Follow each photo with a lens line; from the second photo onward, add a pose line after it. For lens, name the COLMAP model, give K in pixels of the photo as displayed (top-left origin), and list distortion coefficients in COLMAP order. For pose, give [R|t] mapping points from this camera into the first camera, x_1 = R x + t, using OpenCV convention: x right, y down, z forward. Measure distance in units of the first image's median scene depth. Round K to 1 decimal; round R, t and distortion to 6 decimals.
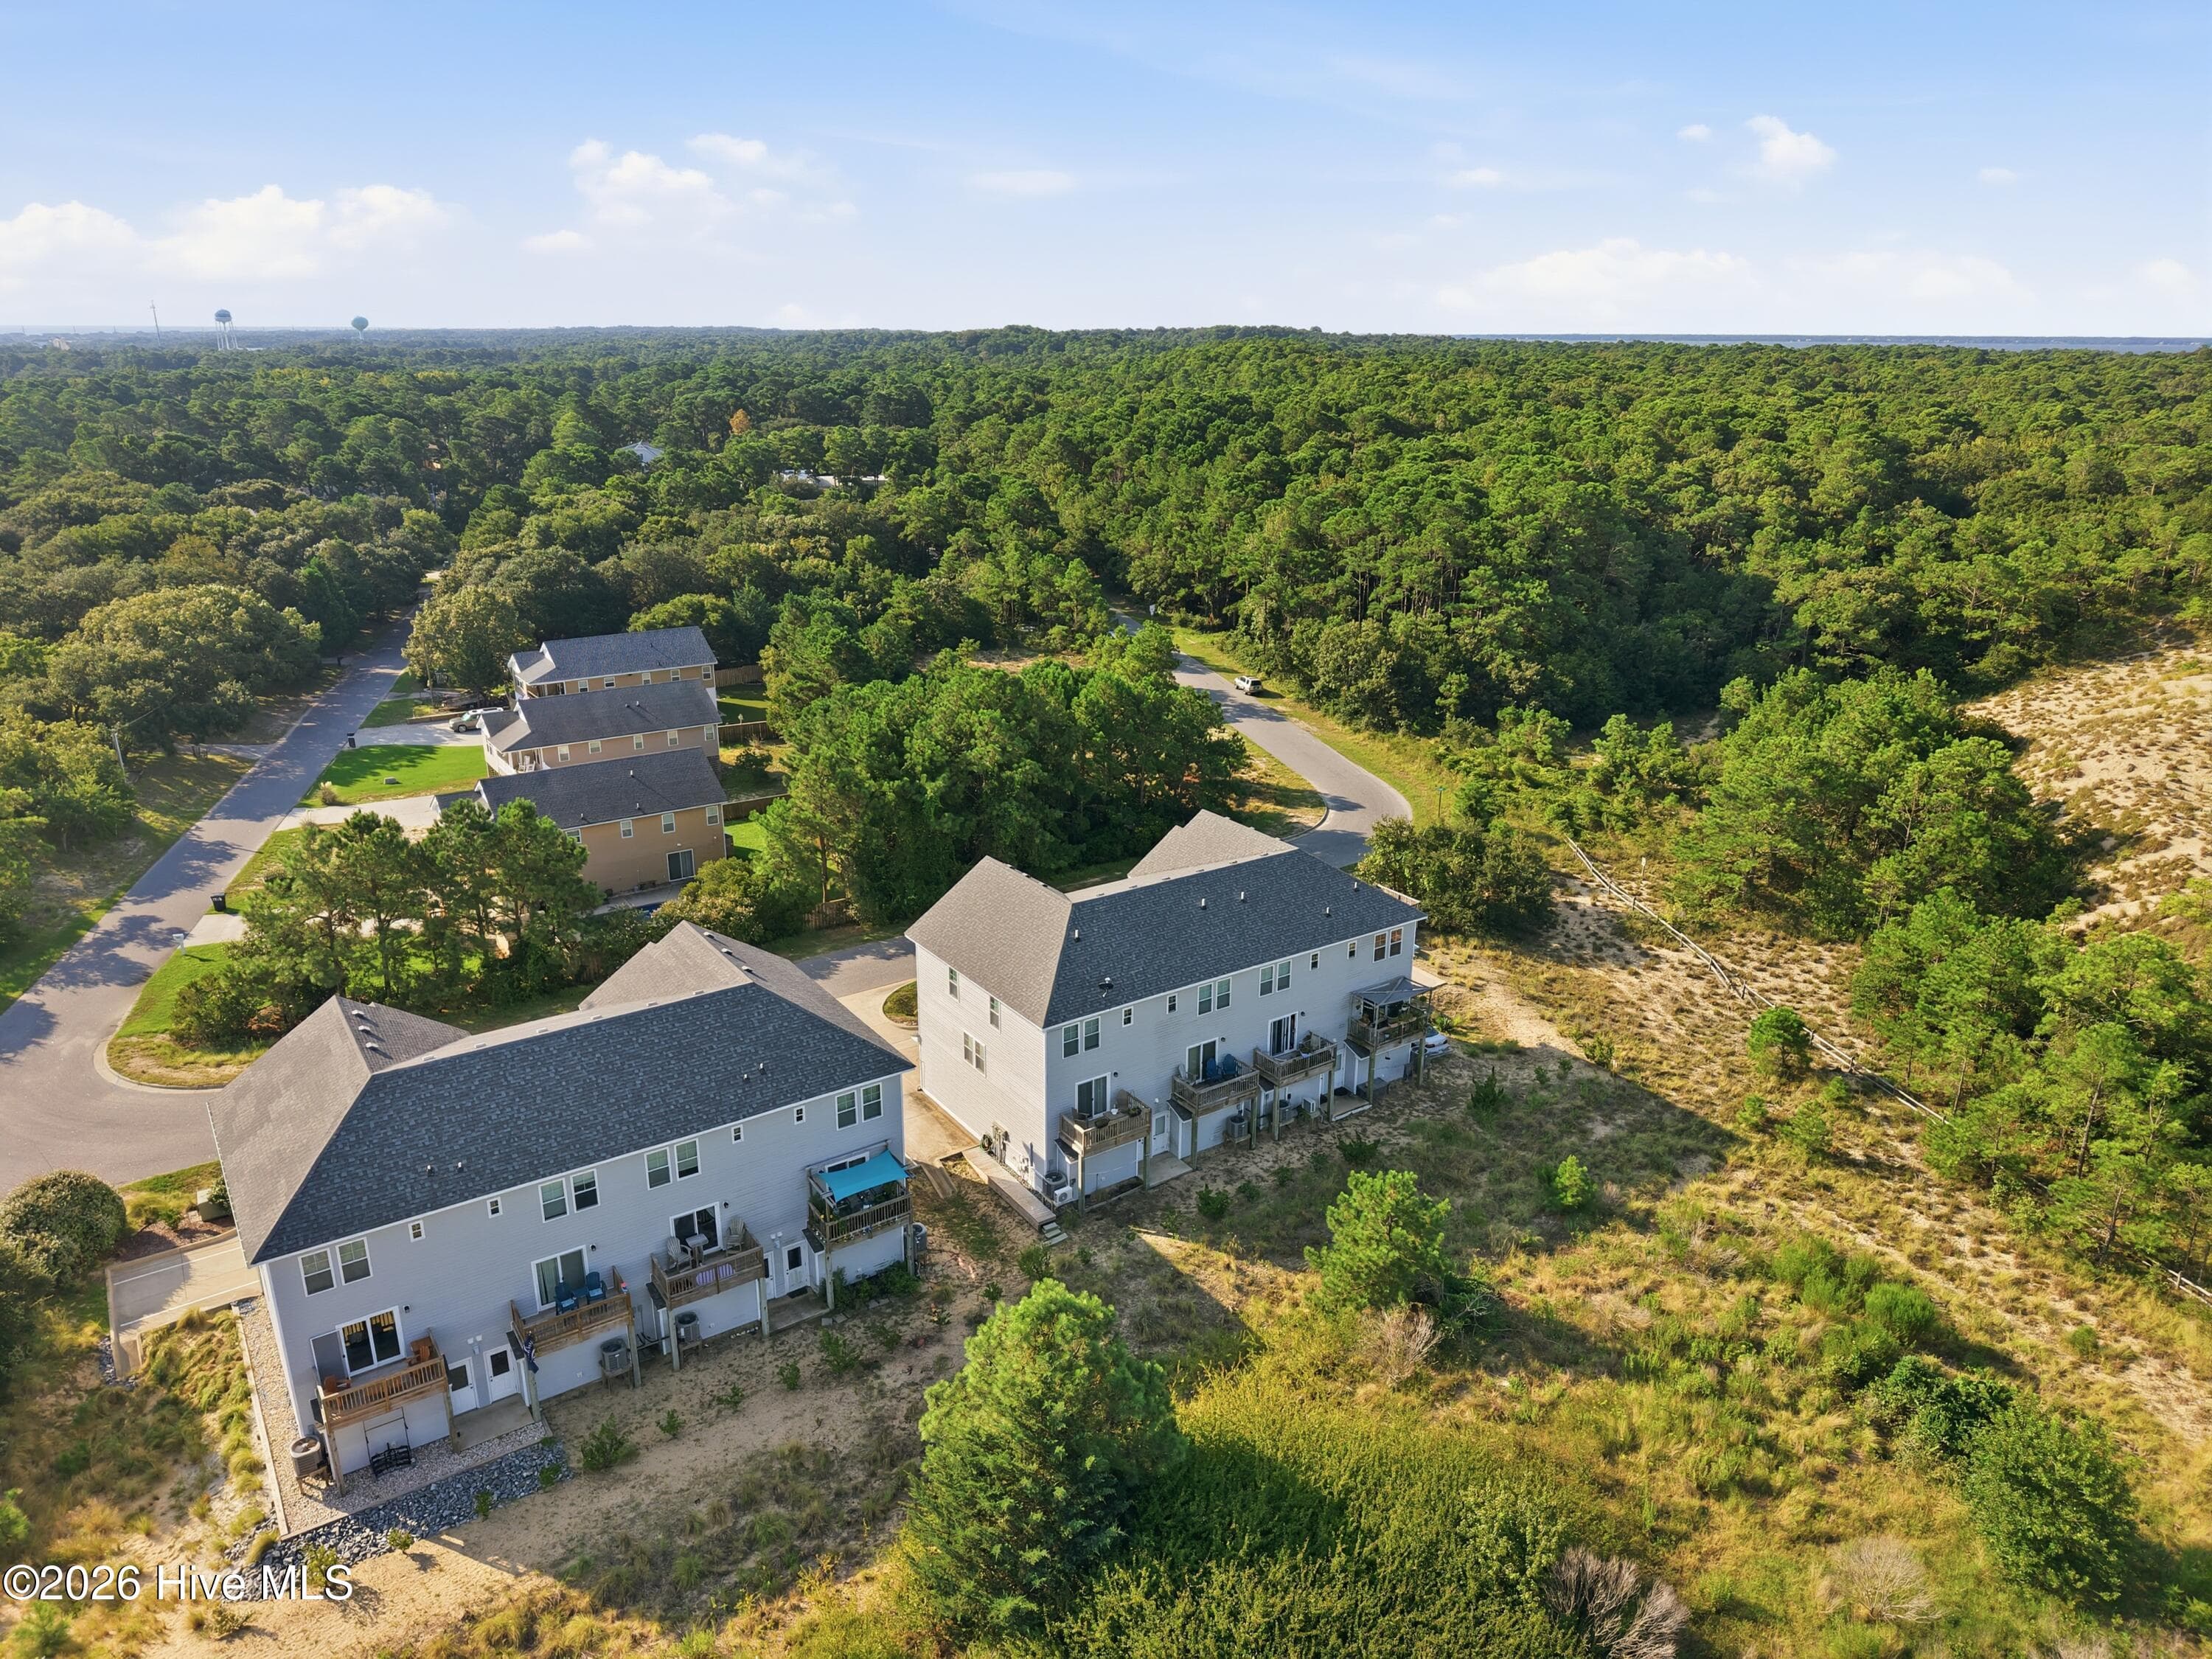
lens RADIAL K [[1481.5, 0, 1111.8], [0, 1481.5, 838.5], [0, 0, 1]] dist [0.038835, -0.047873]
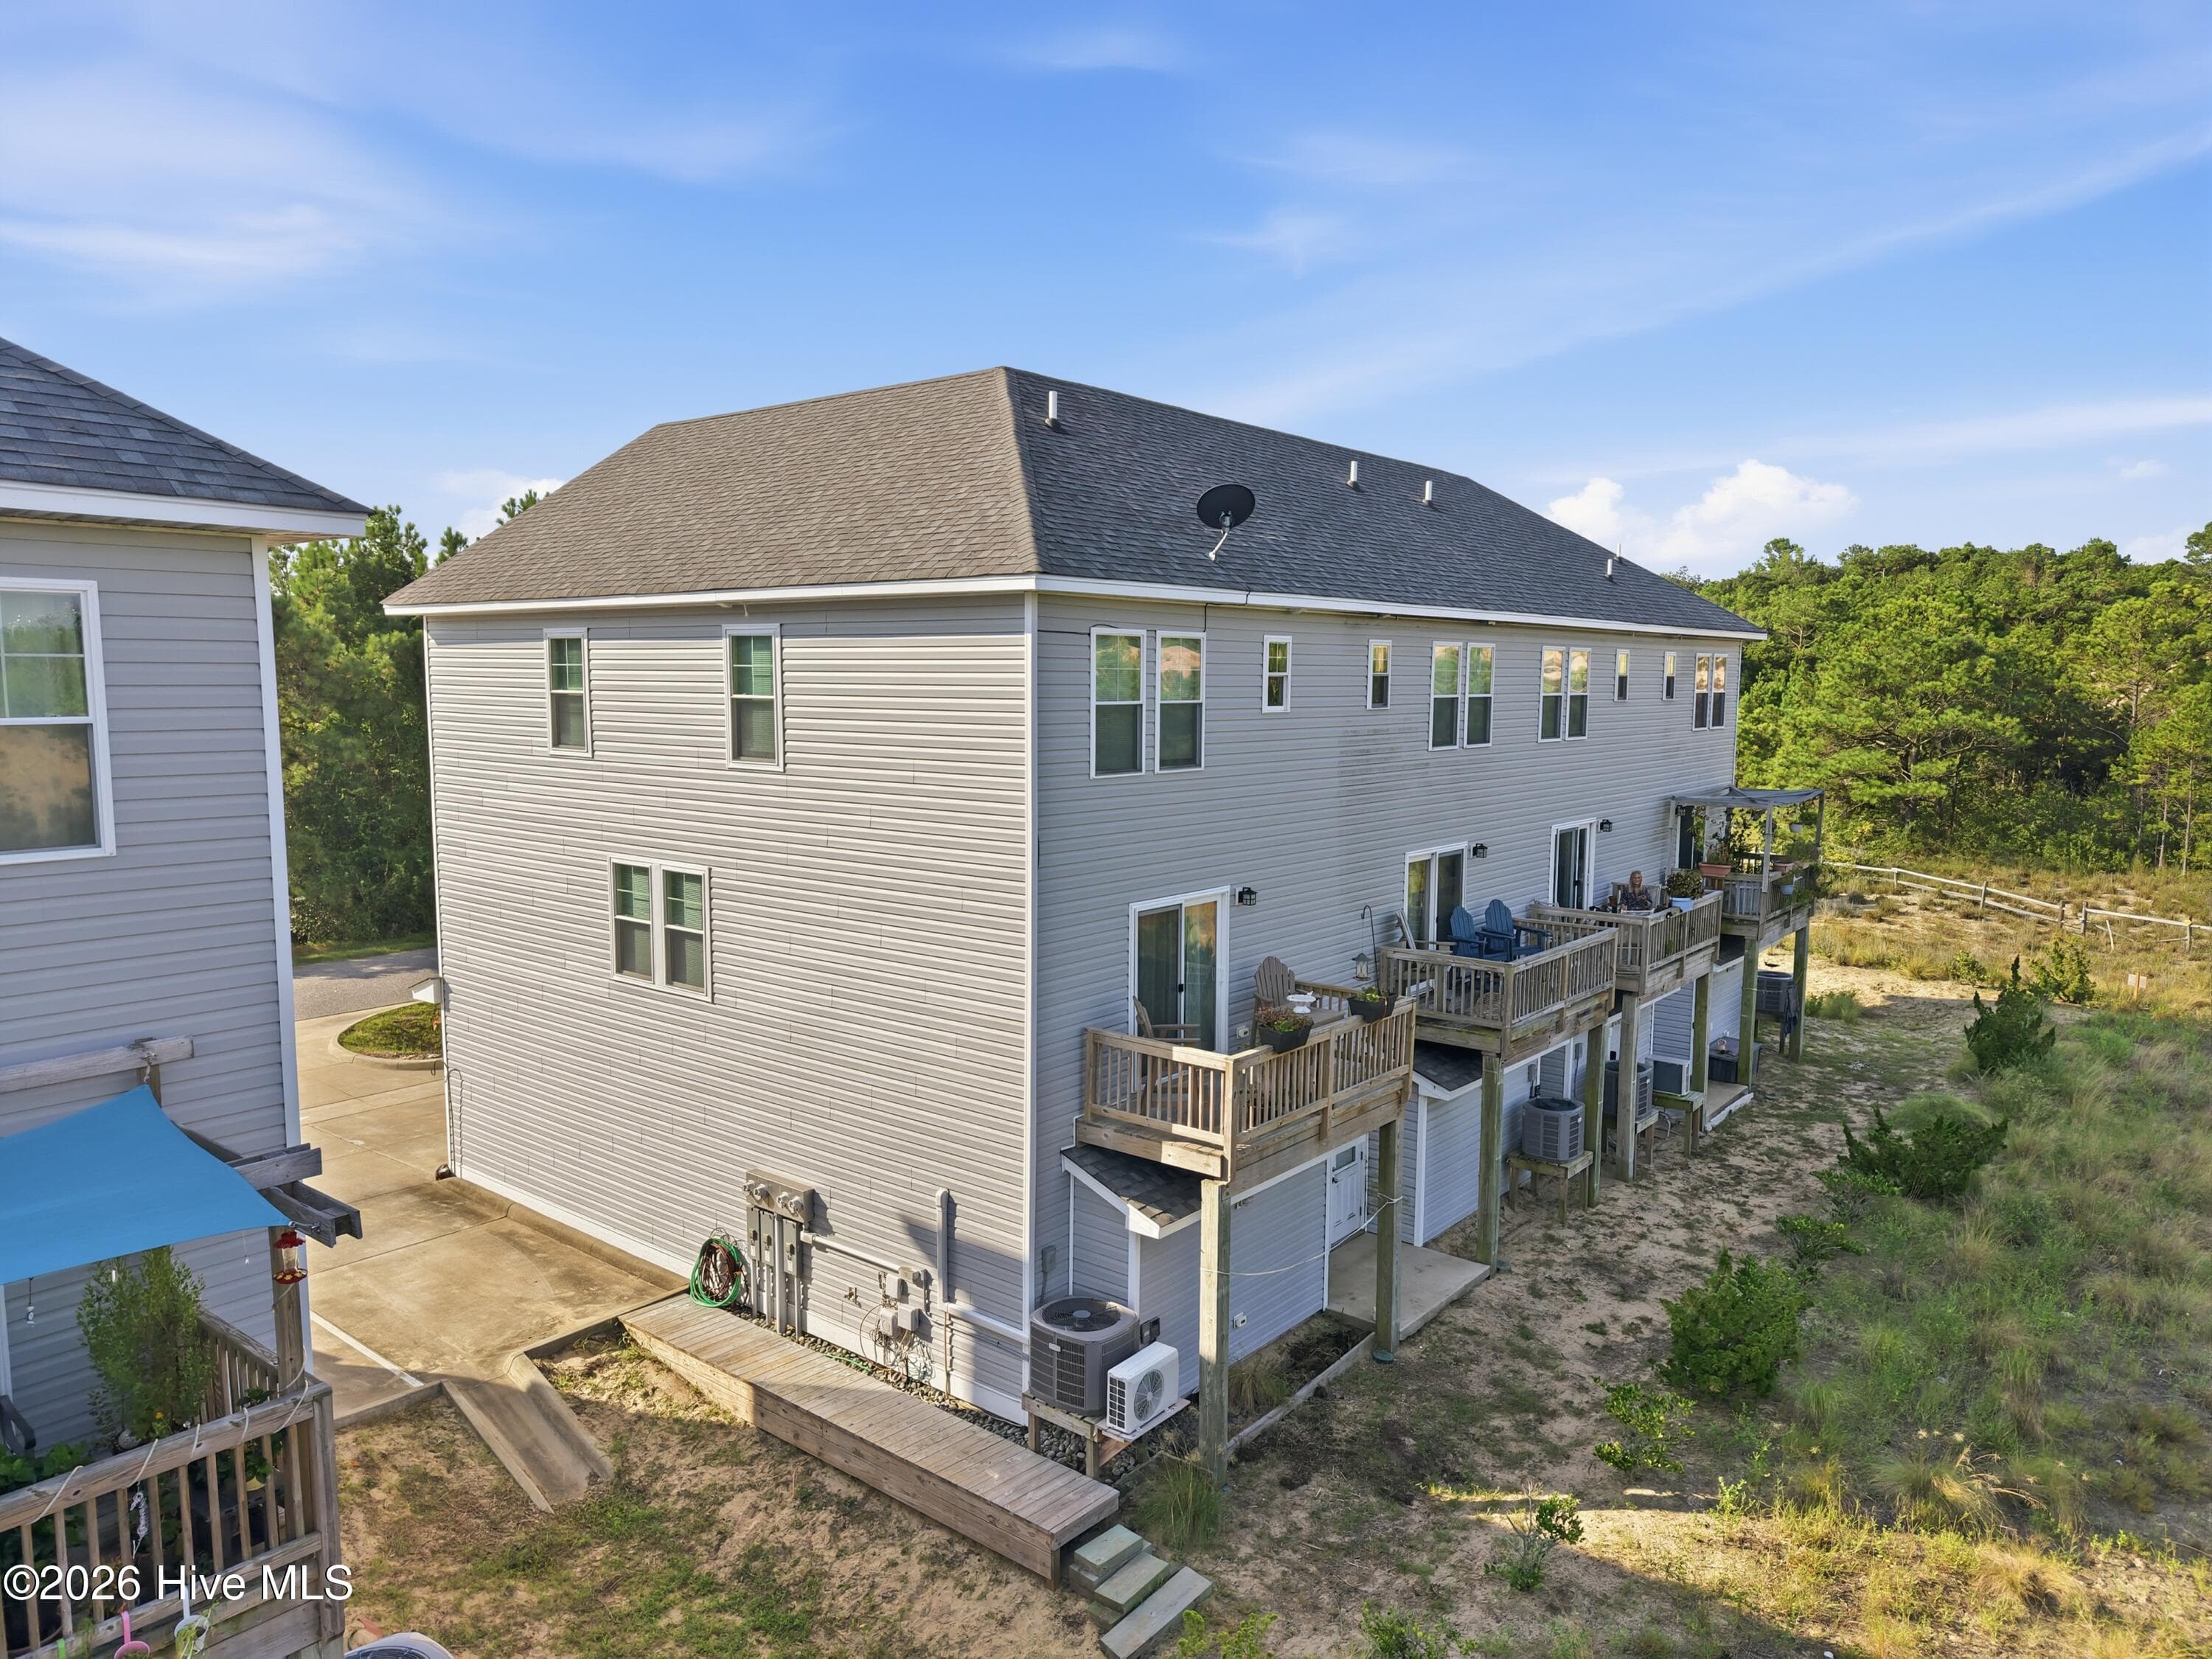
lens RADIAL K [[1481.5, 0, 1116.6], [0, 1481.5, 872.3], [0, 0, 1]] dist [0.038835, -0.047873]
pose [[0.960918, -0.039144, 0.274053, -0.088959], [0.090896, 0.979681, -0.178781, 0.195697], [-0.261487, 0.196704, 0.944951, 0.745151]]
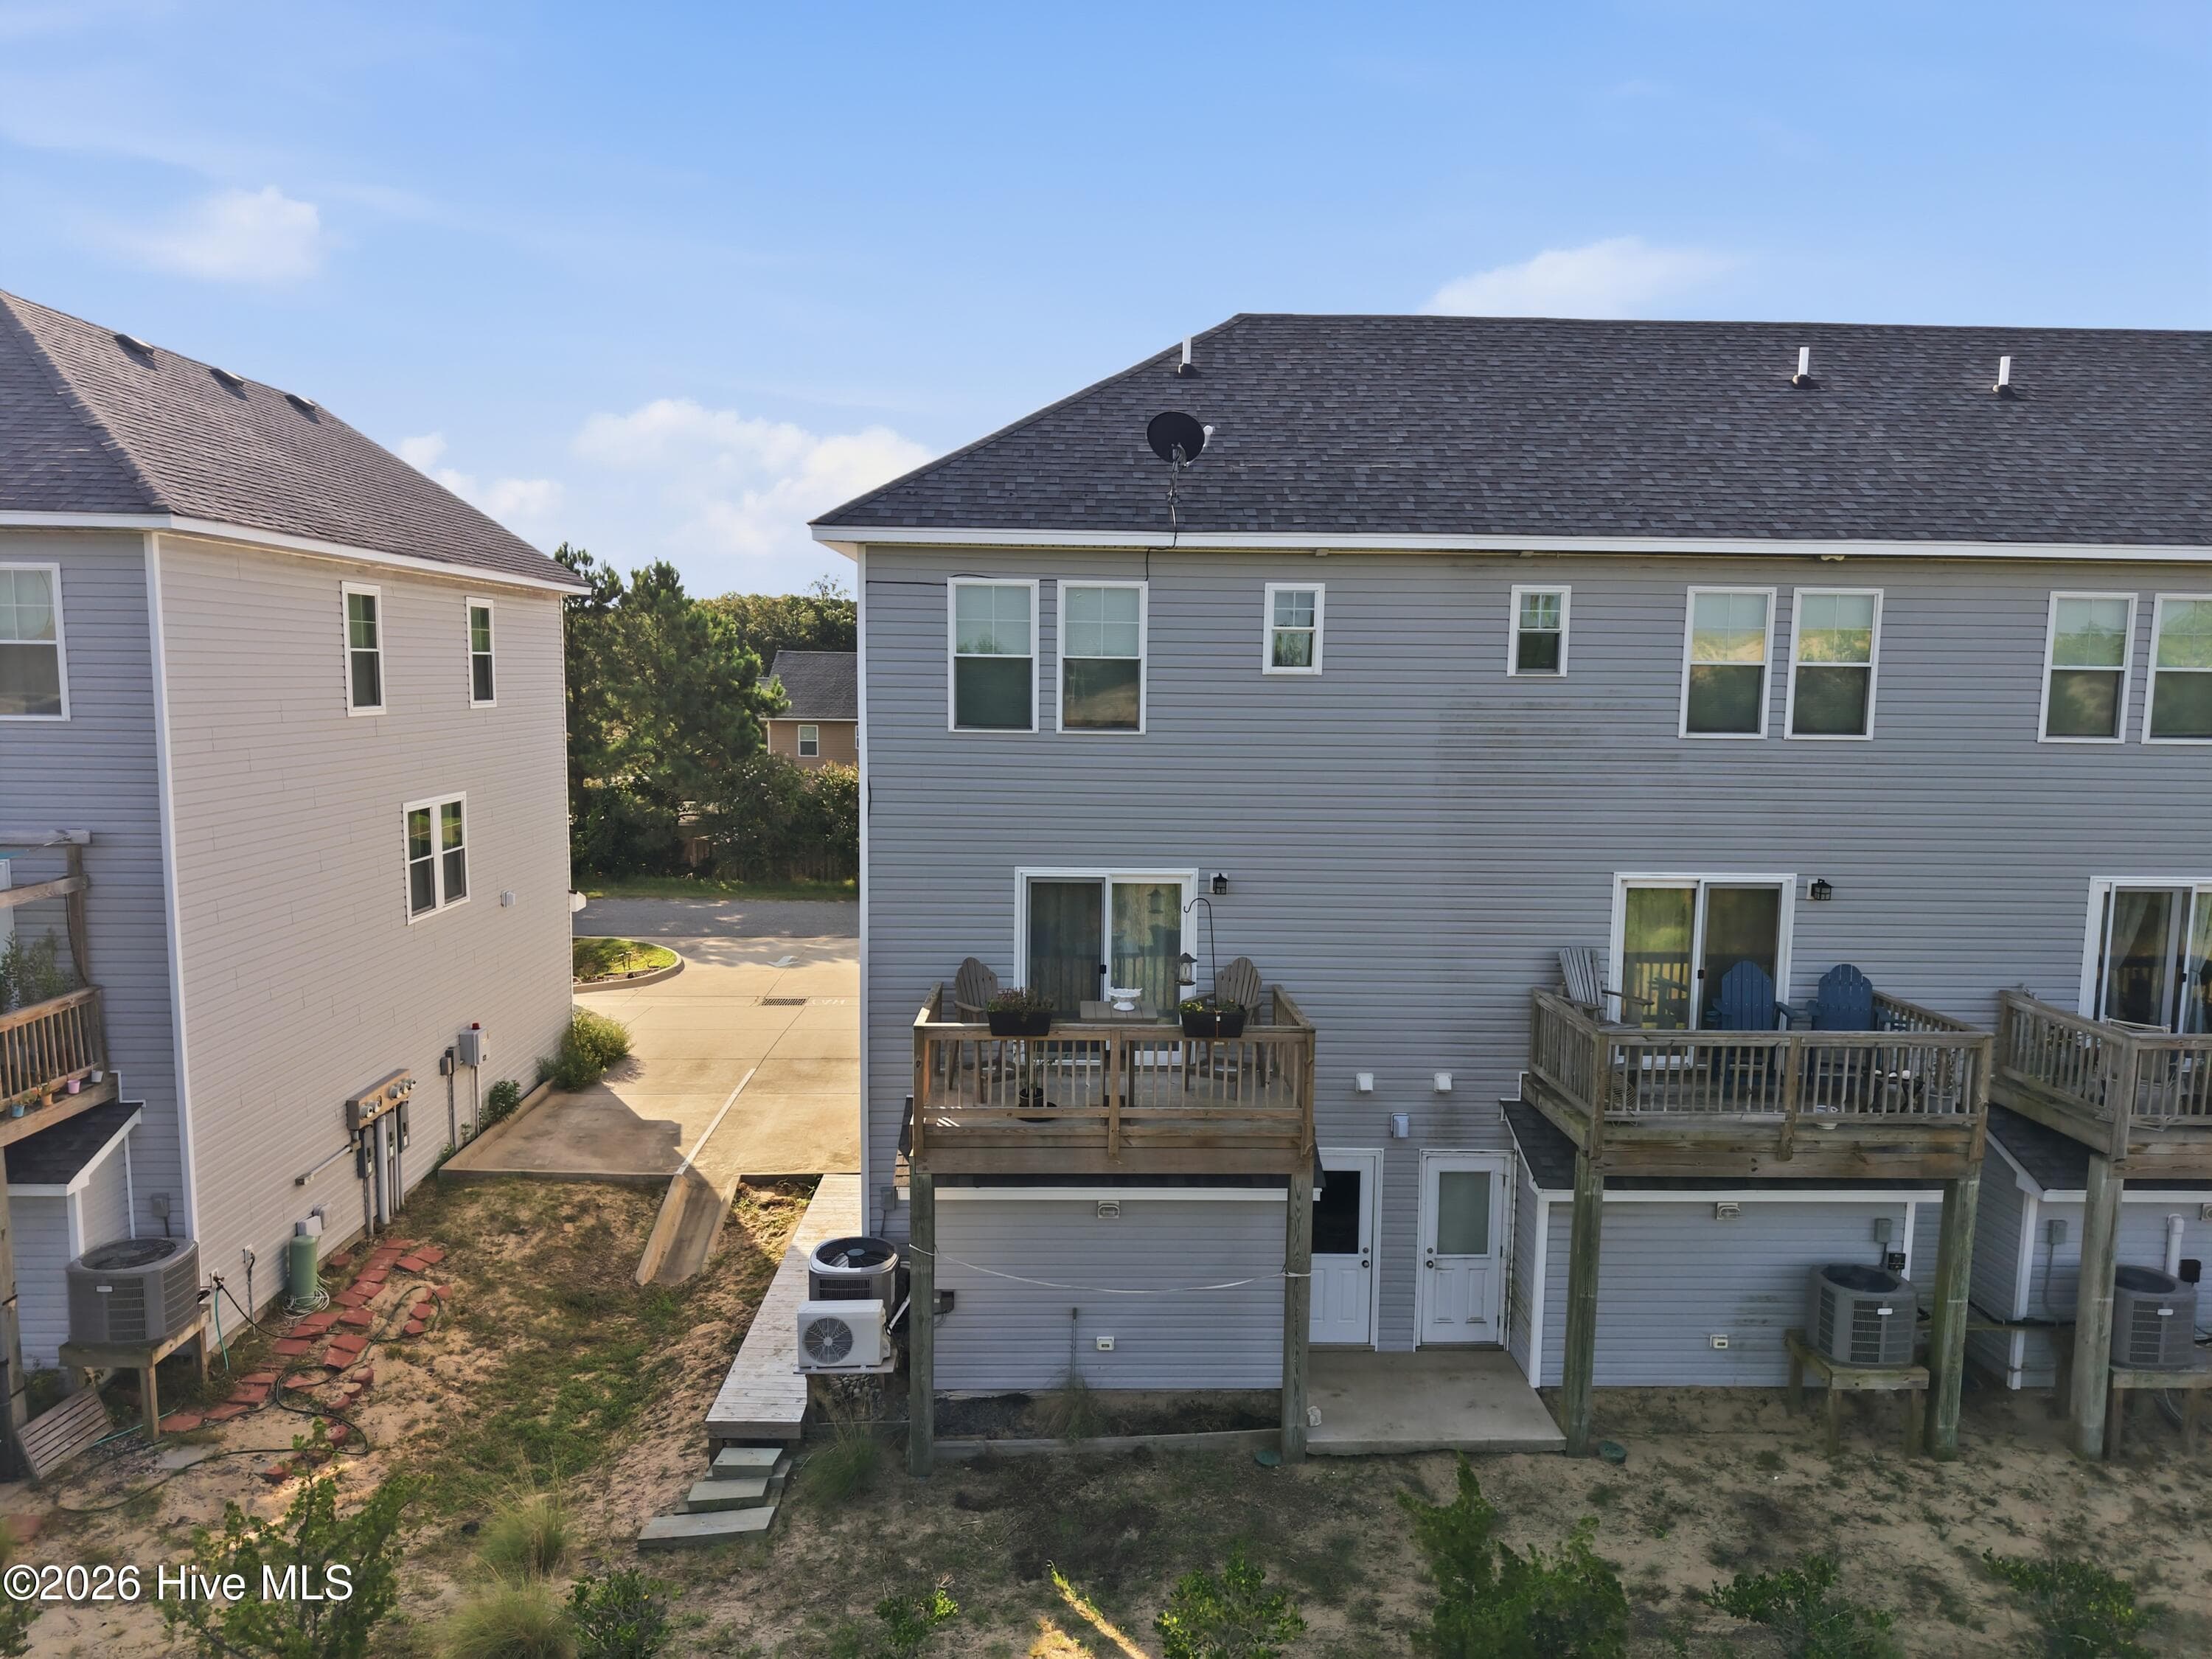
lens RADIAL K [[1481.5, 0, 1087.4], [0, 1481.5, 879.8], [0, 0, 1]] dist [0.038835, -0.047873]
pose [[0.836217, 0.080415, -0.542470, 0.106640], [-0.181492, 0.974029, -0.135381, 0.189203], [0.517495, 0.211662, 0.829095, 0.786424]]
